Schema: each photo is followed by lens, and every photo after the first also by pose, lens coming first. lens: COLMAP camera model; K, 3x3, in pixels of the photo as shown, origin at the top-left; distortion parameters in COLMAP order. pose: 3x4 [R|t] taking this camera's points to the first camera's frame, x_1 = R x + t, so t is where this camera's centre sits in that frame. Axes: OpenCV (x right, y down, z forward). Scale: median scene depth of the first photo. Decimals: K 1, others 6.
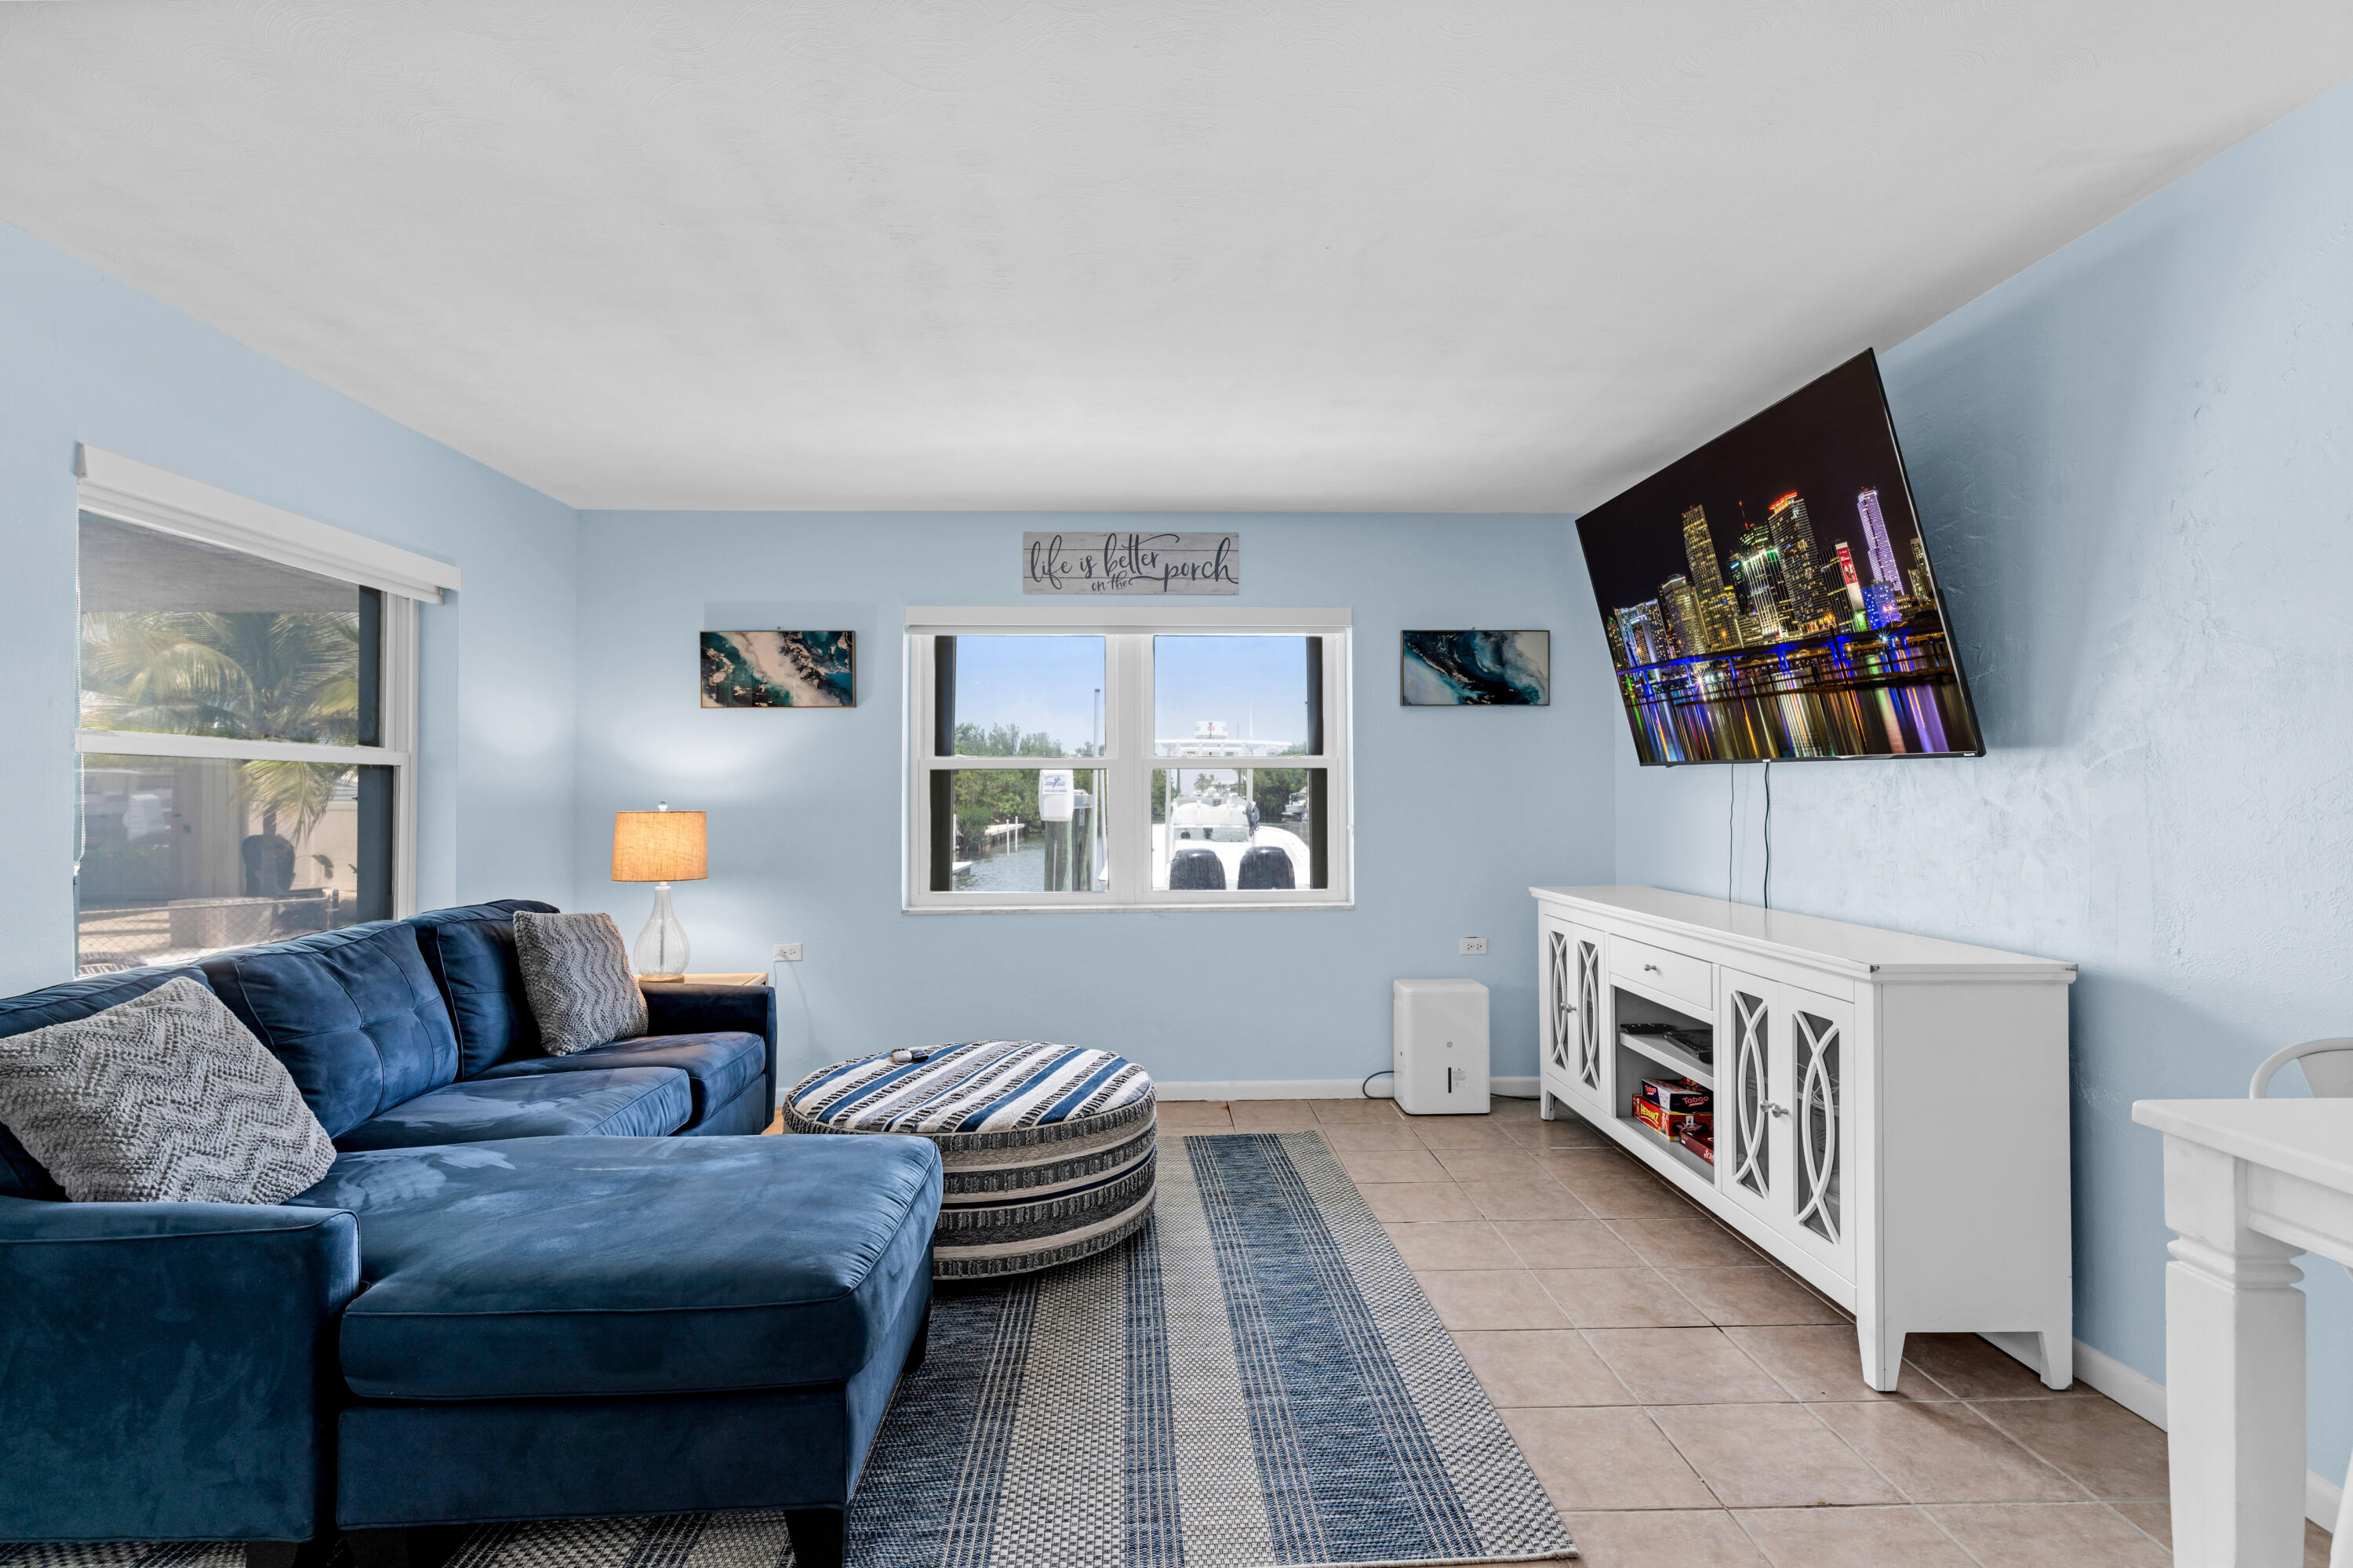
lens RADIAL K [[1124.7, 0, 1180.4], [0, 1124.7, 782.1], [0, 0, 1]] dist [0.003409, 0.000384]
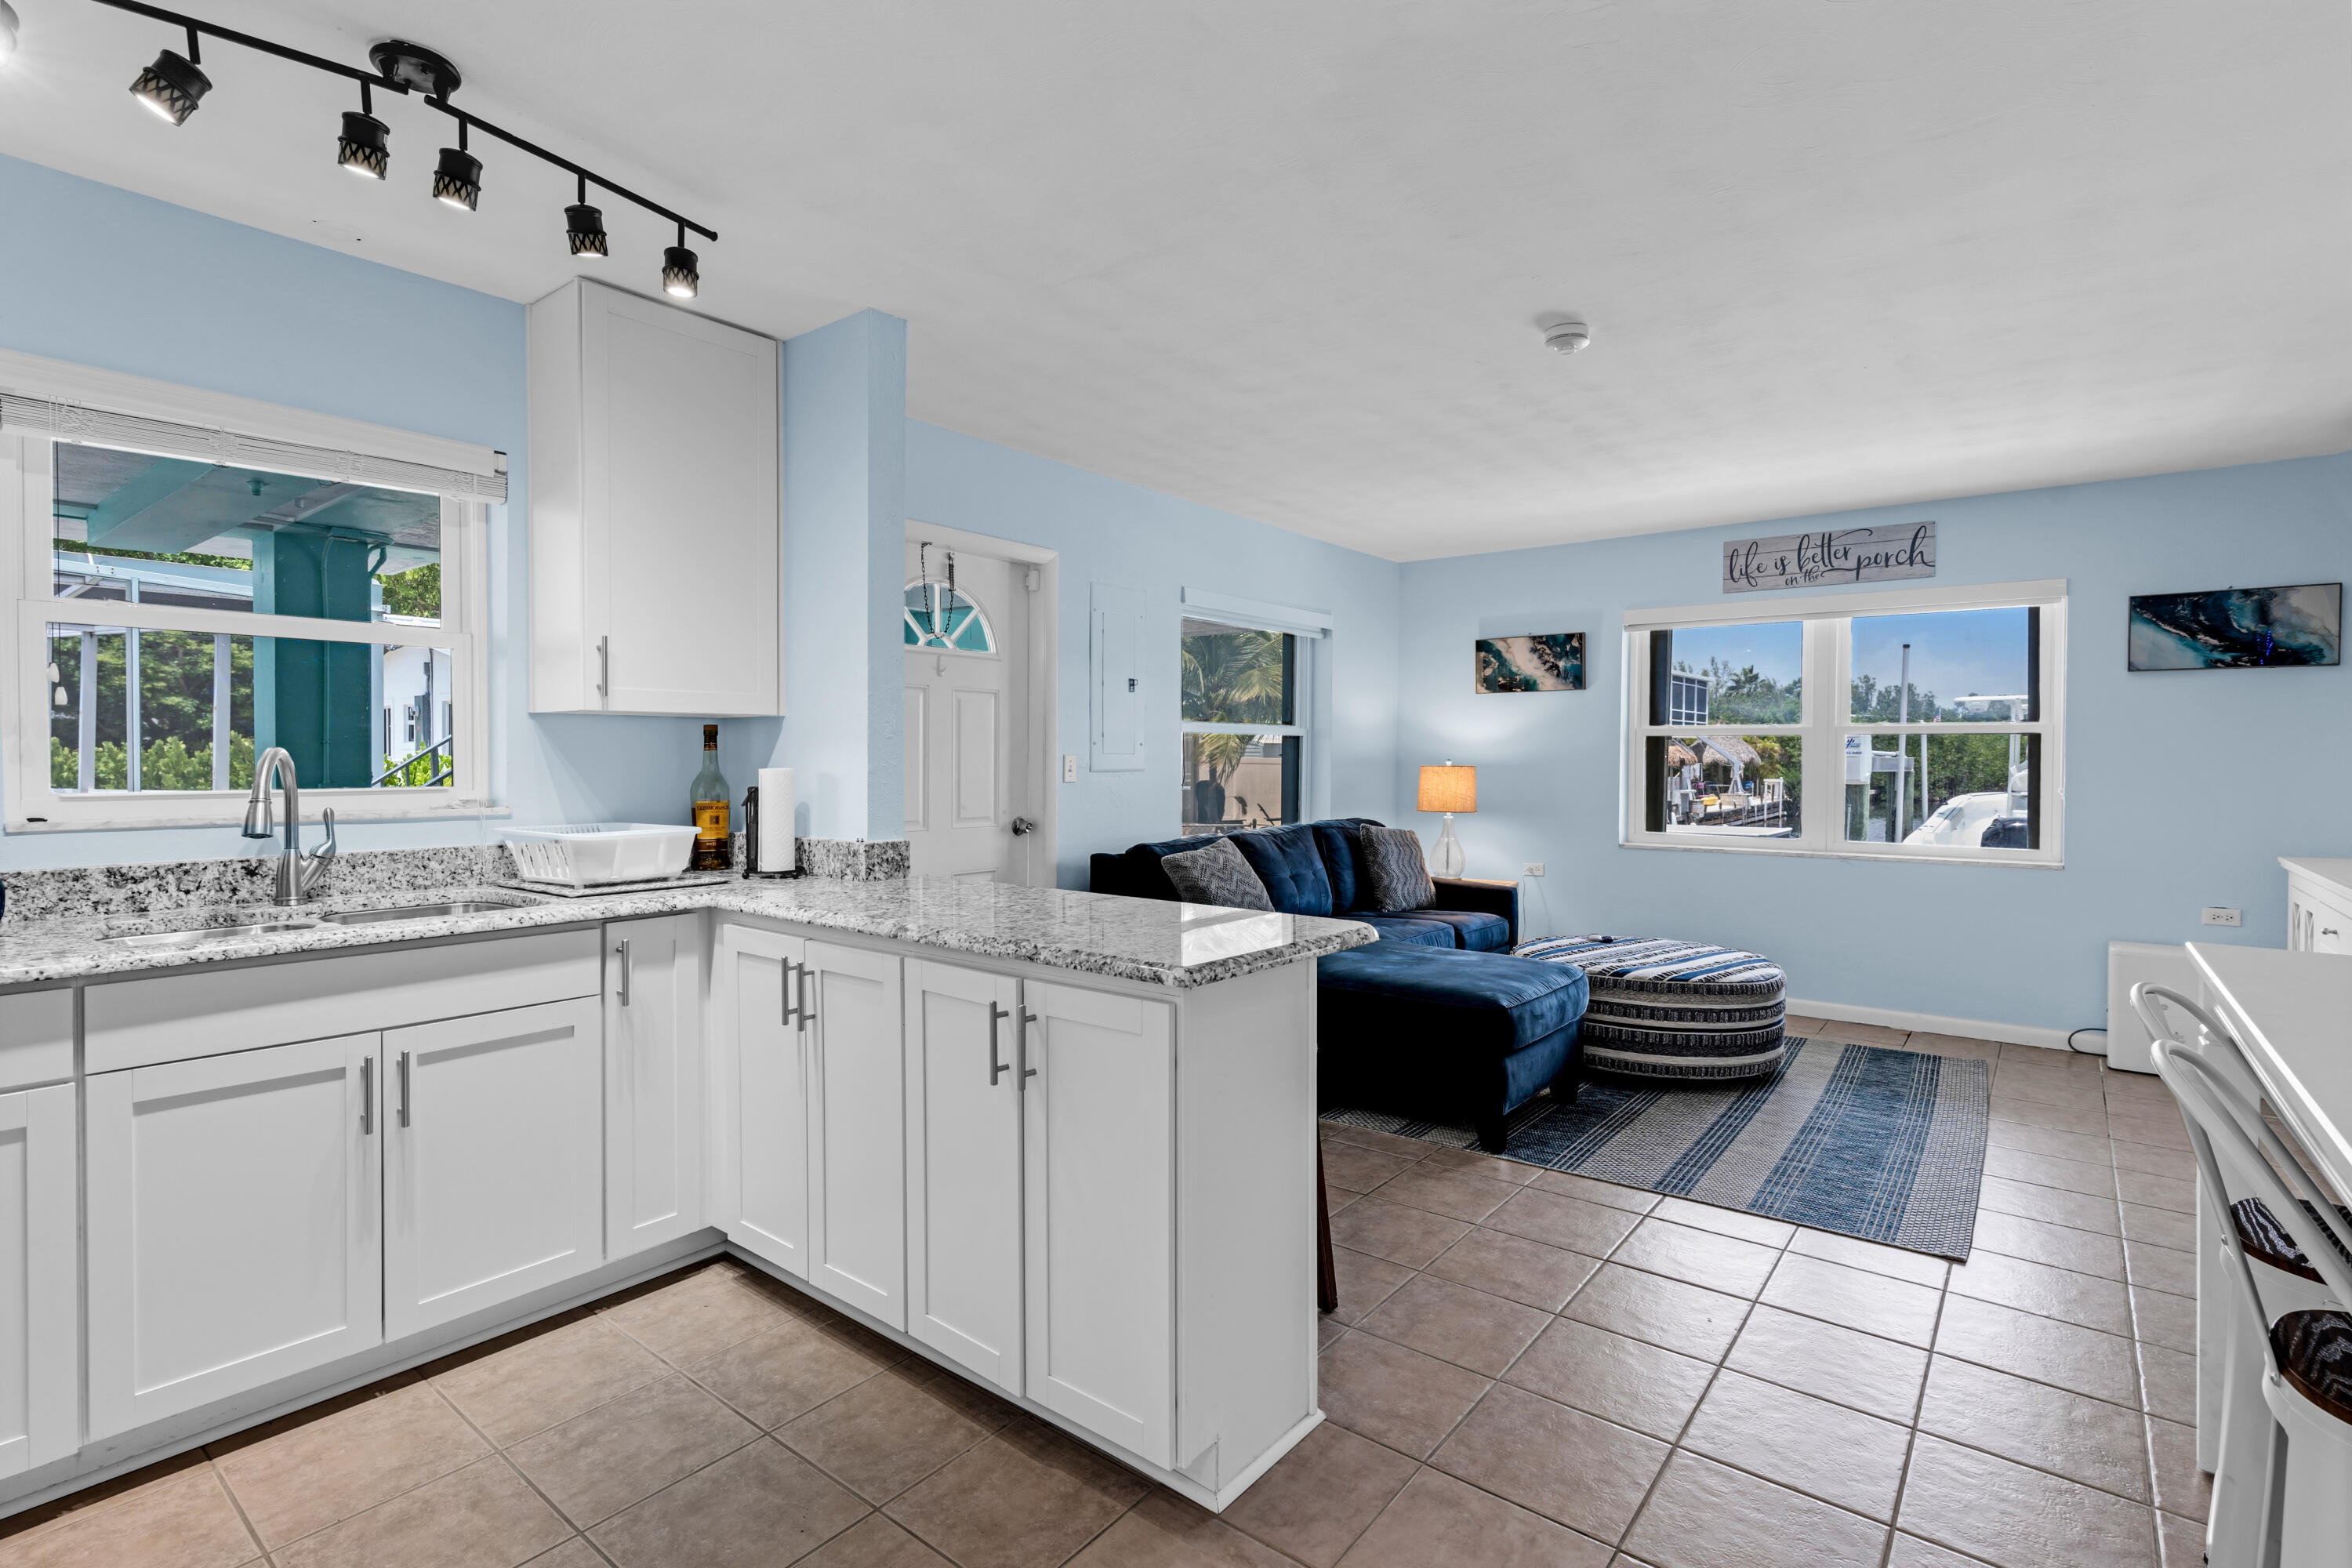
lens RADIAL K [[1124.2, 0, 1181.7], [0, 1124.2, 773.5], [0, 0, 1]] dist [0.003409, 0.000384]
pose [[0.766712, 0.018316, -0.641730, 0.243538], [-0.000264, 0.999602, 0.028215, -0.005966], [0.641991, -0.021463, 0.766412, -0.397405]]
